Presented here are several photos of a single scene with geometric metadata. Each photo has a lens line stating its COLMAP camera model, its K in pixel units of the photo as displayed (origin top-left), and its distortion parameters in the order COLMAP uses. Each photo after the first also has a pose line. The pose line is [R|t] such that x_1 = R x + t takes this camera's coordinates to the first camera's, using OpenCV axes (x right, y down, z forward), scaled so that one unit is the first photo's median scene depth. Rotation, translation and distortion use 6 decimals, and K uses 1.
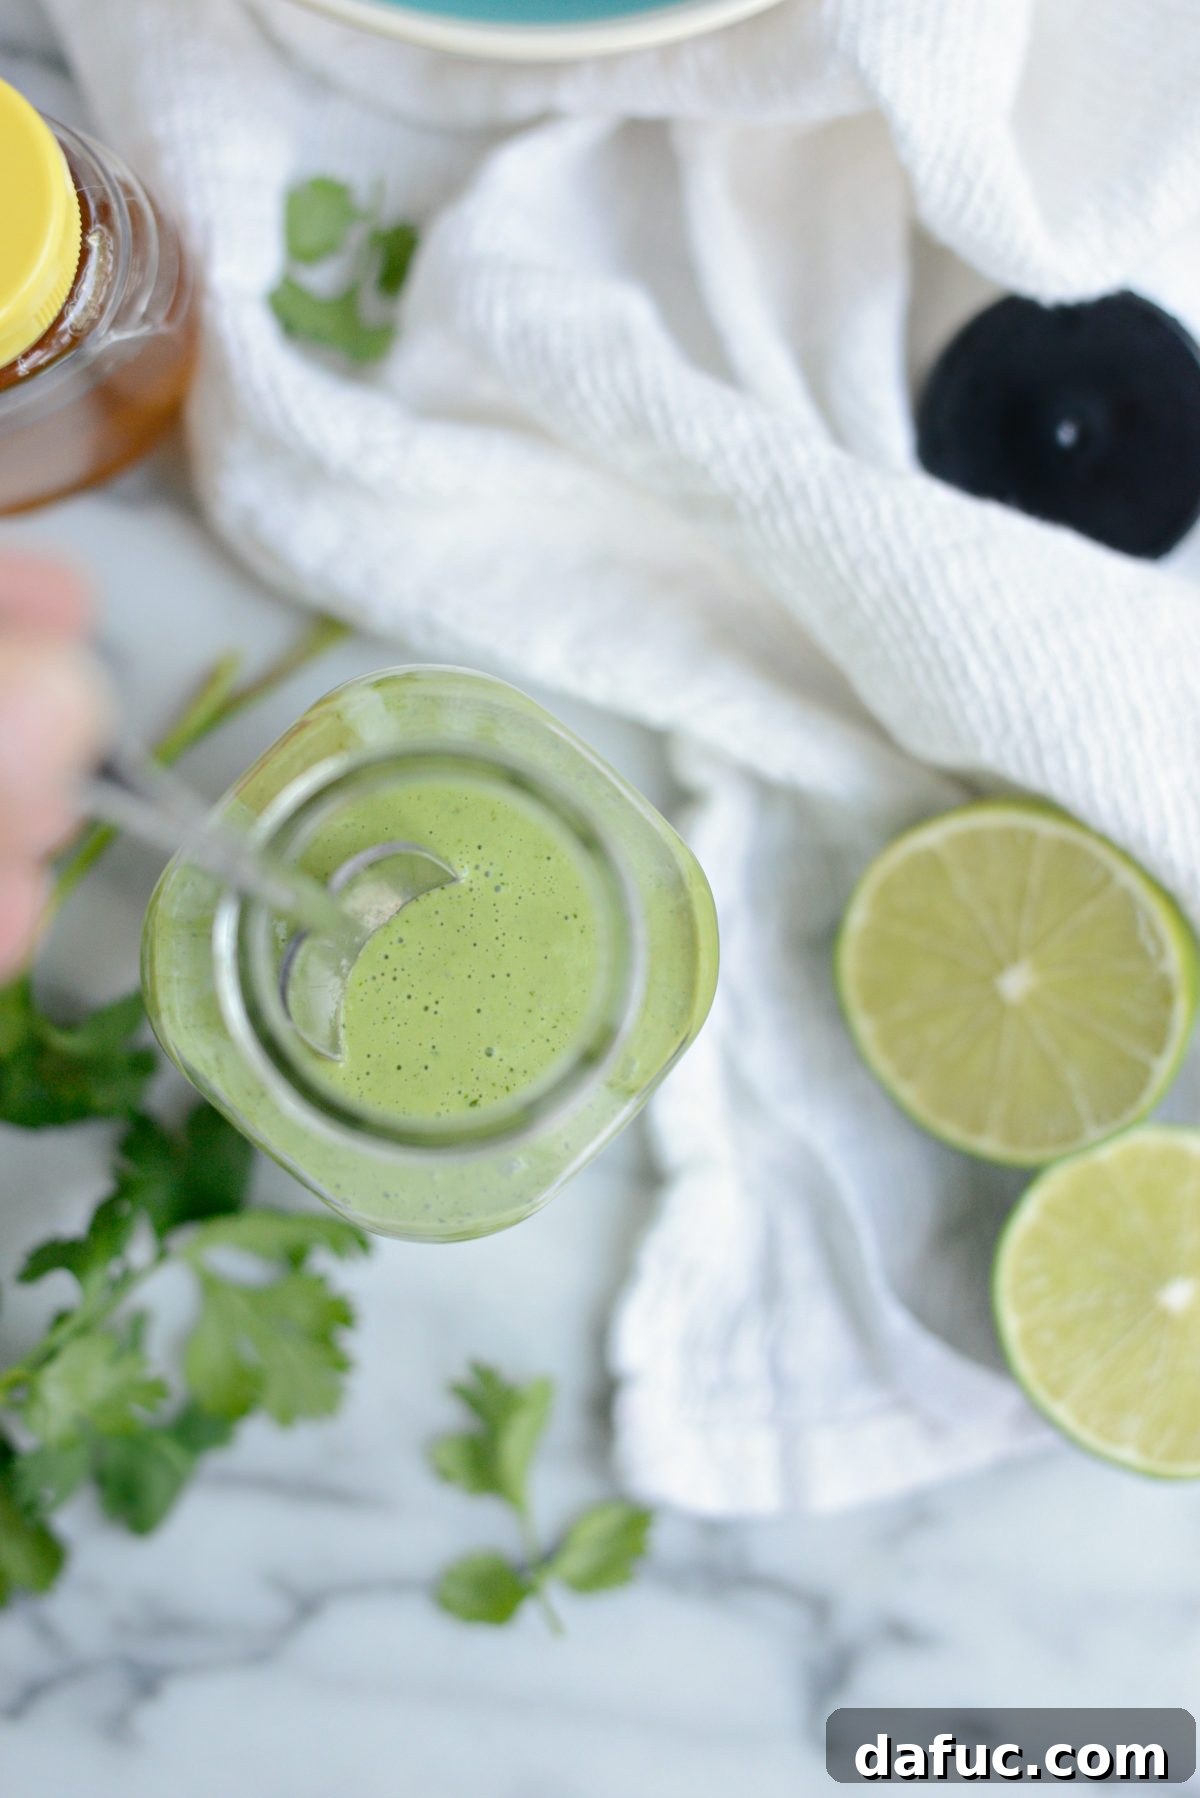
lens RADIAL K [[2938.0, 0, 606.7], [0, 2938.0, 900.7], [0, 0, 1]] dist [-0.162408, 0.000000]
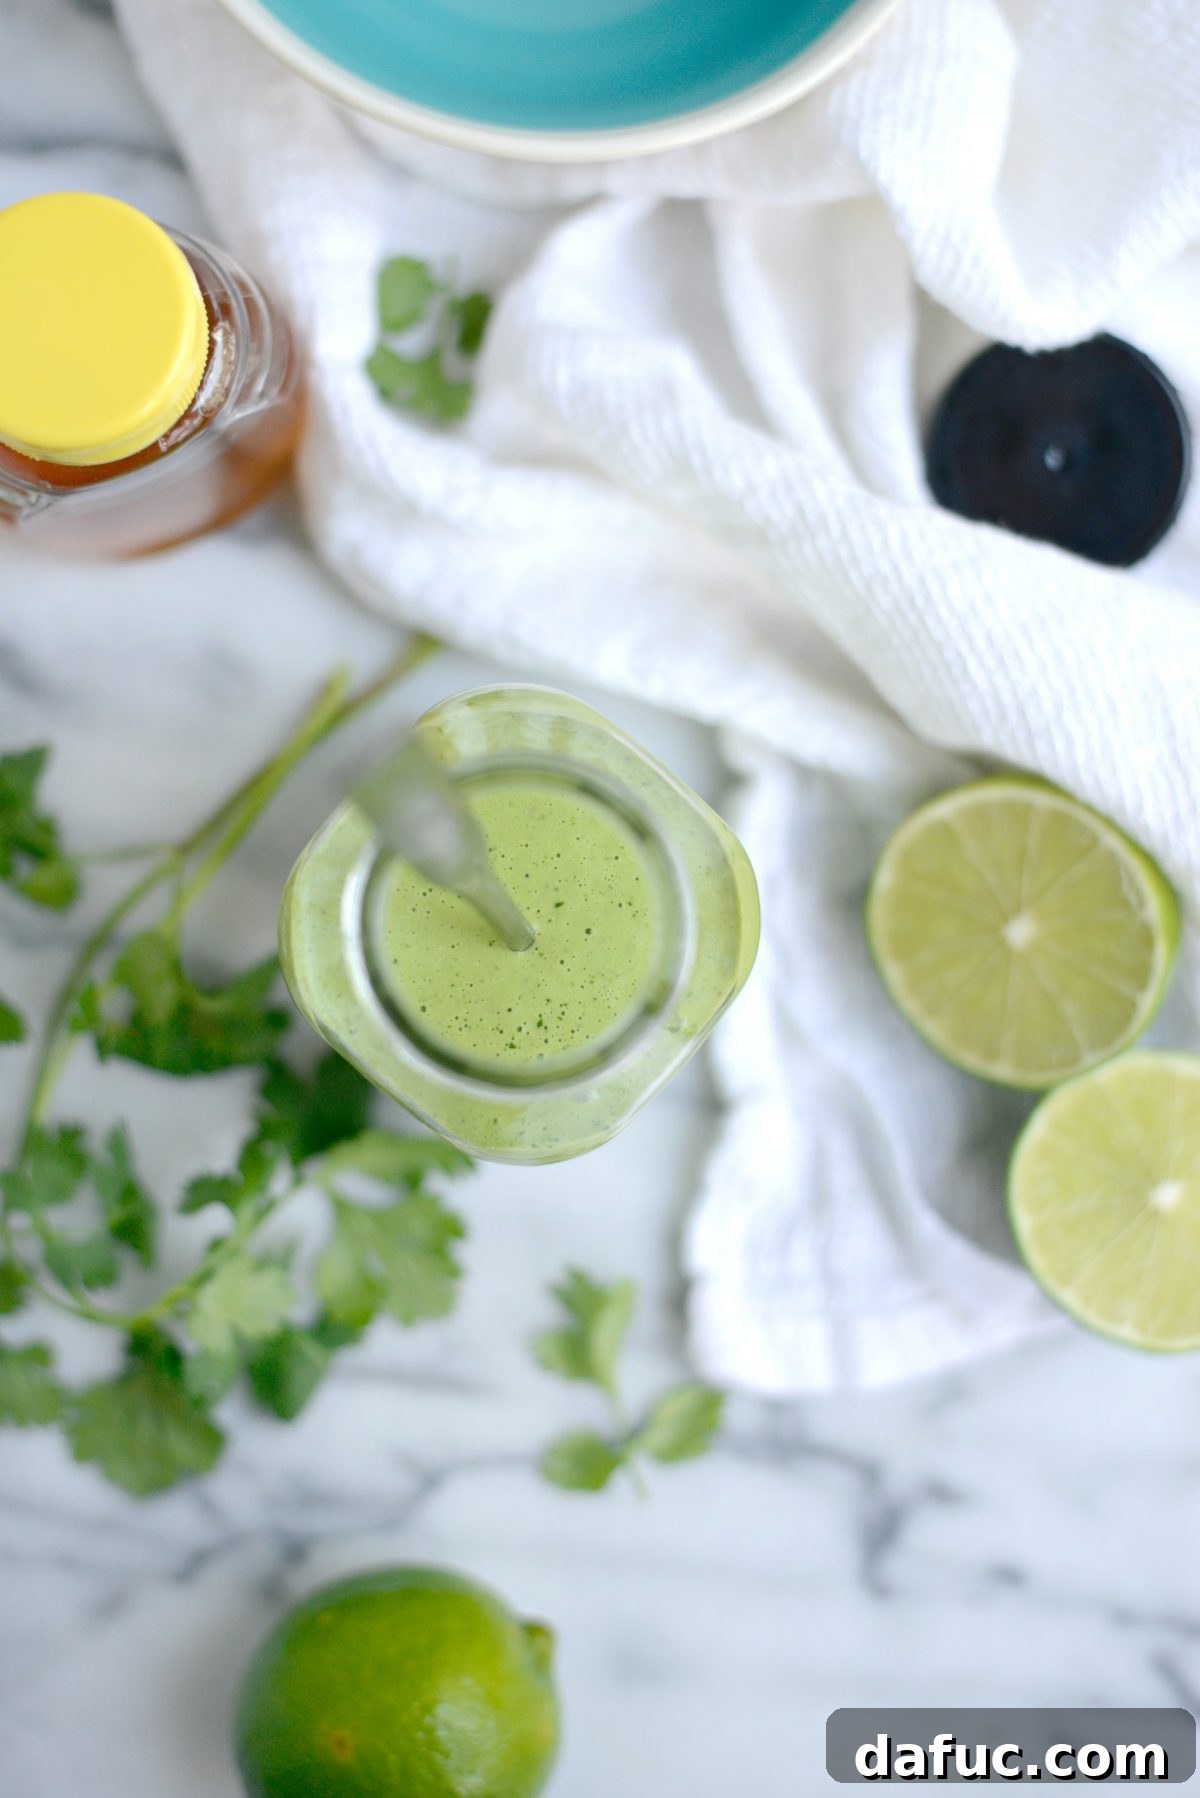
lens RADIAL K [[2938.0, 0, 595.7], [0, 2938.0, 900.8], [0, 0, 1]] dist [-0.162408, 0.000000]
pose [[0.998904, -0.028228, -0.037328, 0.014167], [0.029086, 0.999320, 0.022644, -0.015595], [0.036663, -0.023705, 0.999046, -0.172061]]
